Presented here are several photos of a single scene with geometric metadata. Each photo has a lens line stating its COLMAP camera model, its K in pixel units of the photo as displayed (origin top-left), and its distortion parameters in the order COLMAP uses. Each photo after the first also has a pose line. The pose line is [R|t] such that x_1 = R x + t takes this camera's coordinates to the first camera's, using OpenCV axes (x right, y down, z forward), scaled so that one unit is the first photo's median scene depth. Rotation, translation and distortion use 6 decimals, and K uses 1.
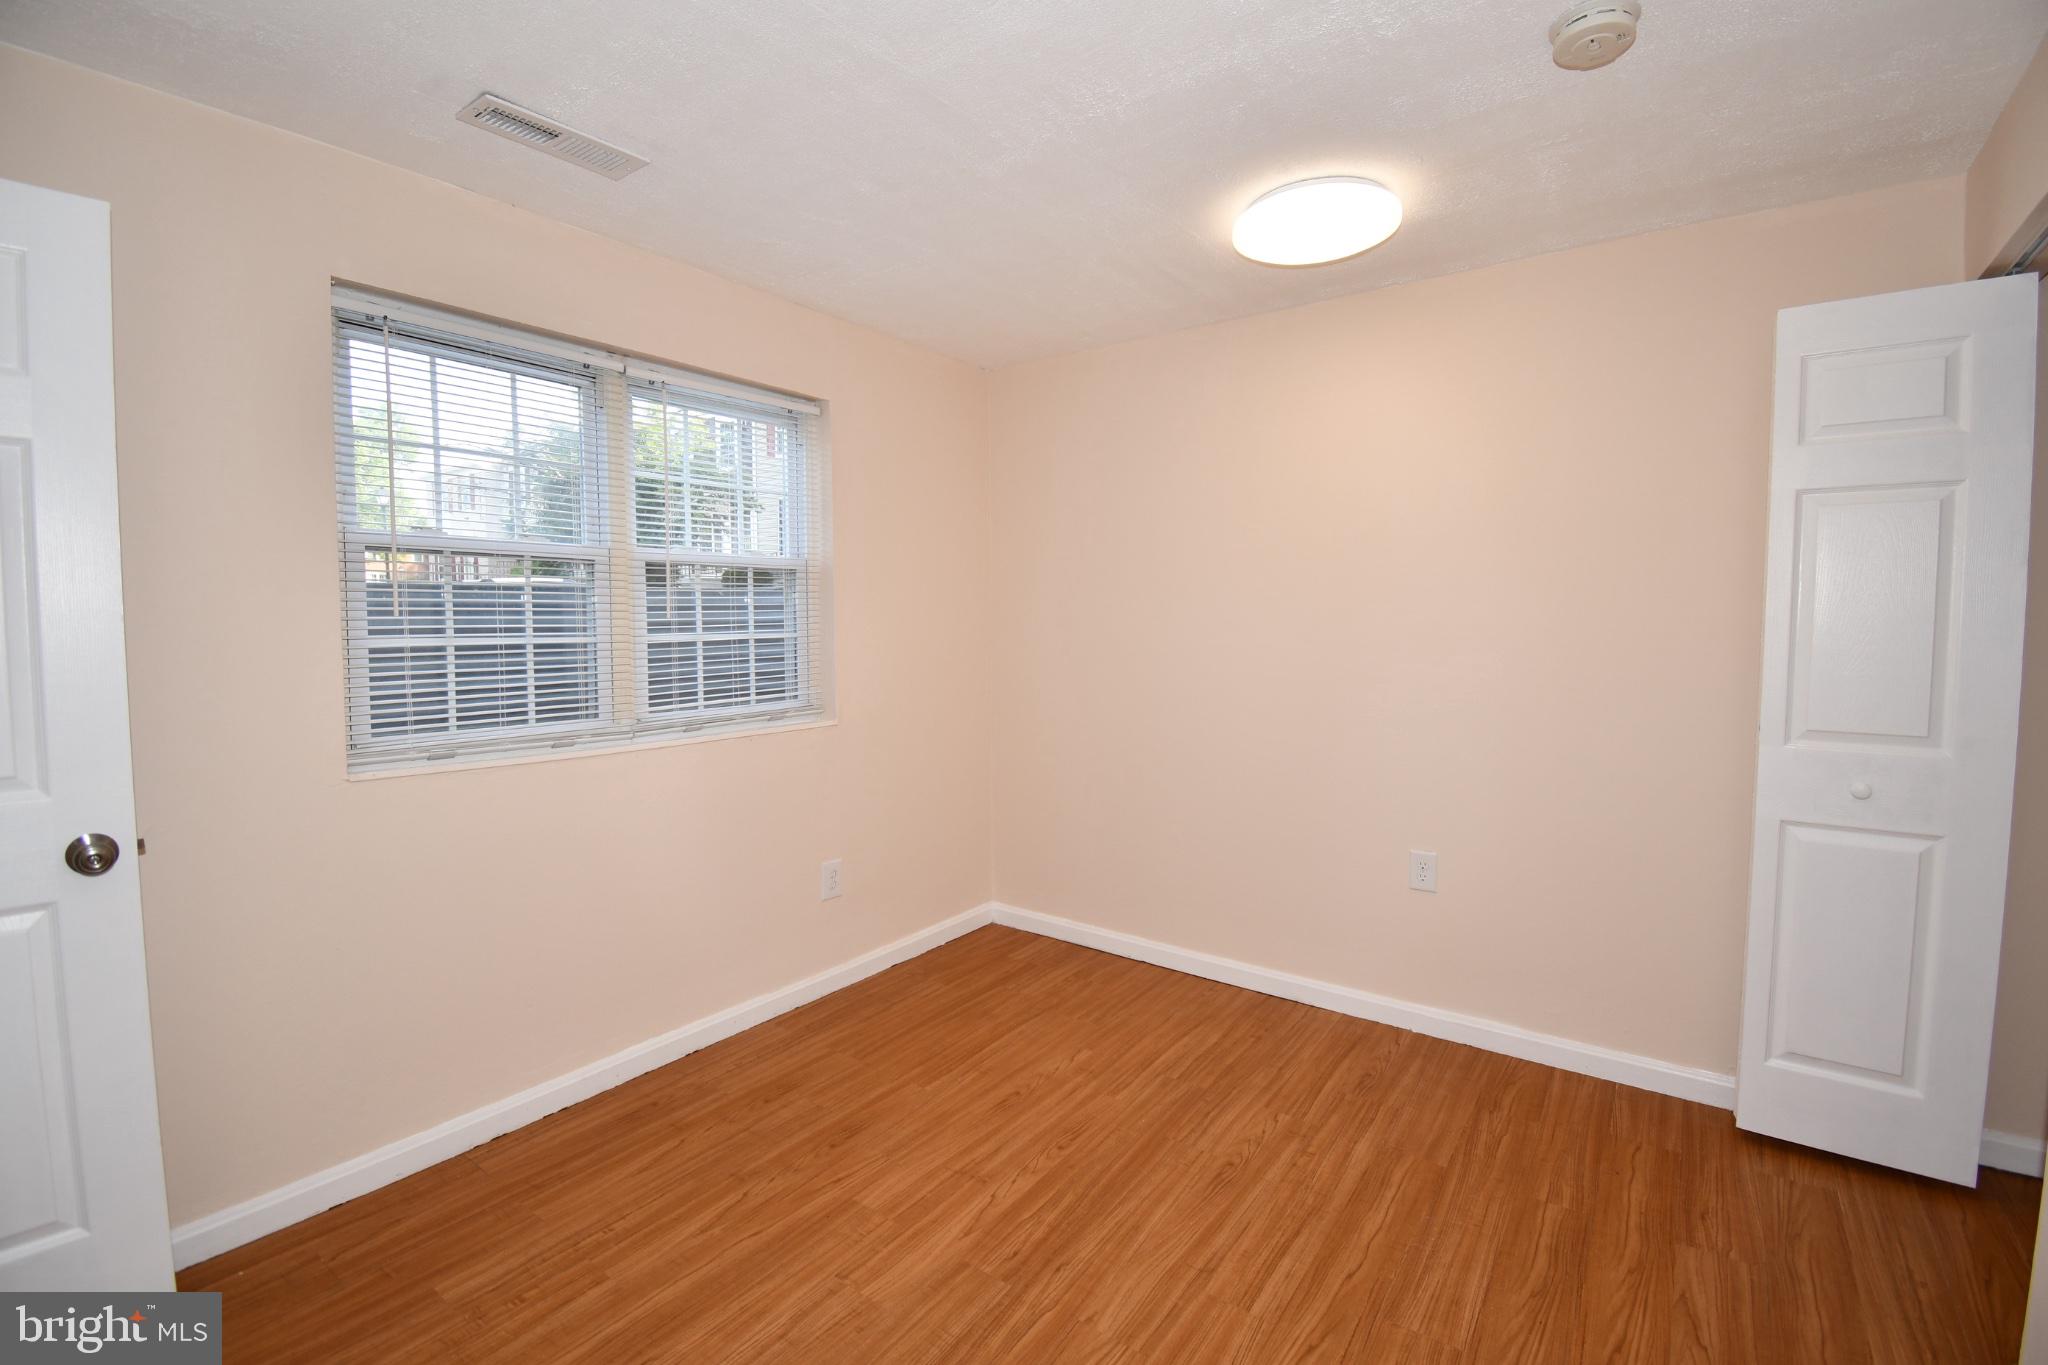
lens RADIAL K [[900.1, 0, 1023.9], [0, 900.1, 672.1], [0, 0, 1]] dist [0.028397, -0.032287]
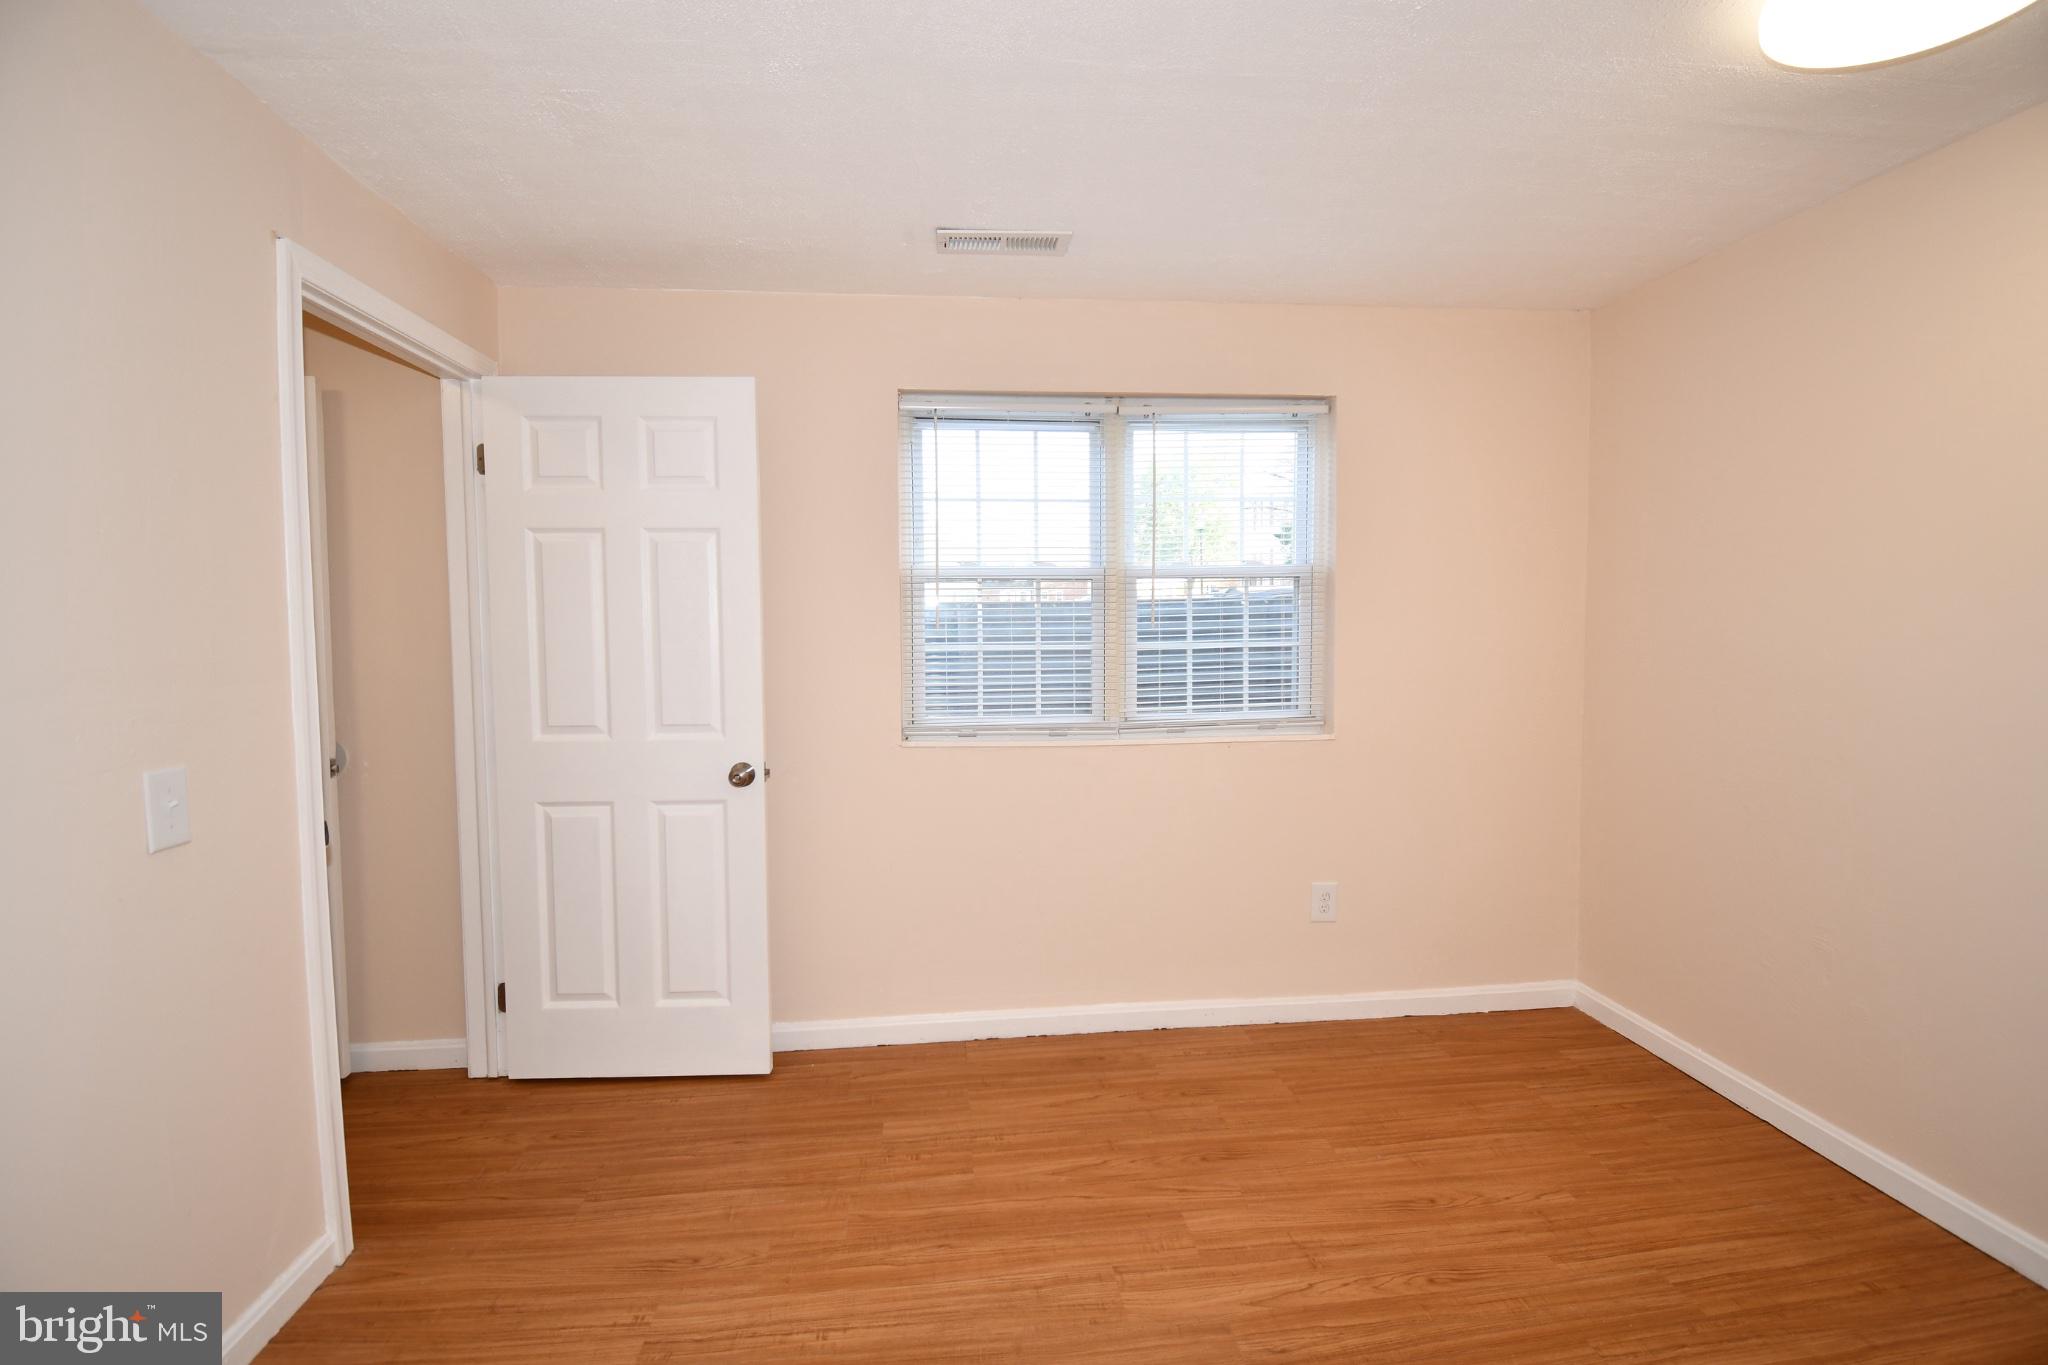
lens RADIAL K [[900.1, 0, 1023.9], [0, 900.1, 672.1], [0, 0, 1]] dist [0.028397, -0.032287]
pose [[0.673749, 0.032978, -0.738224, 0.360734], [-0.034716, 0.999313, 0.012957, -0.016962], [0.738145, 0.016899, 0.674431, 0.167921]]
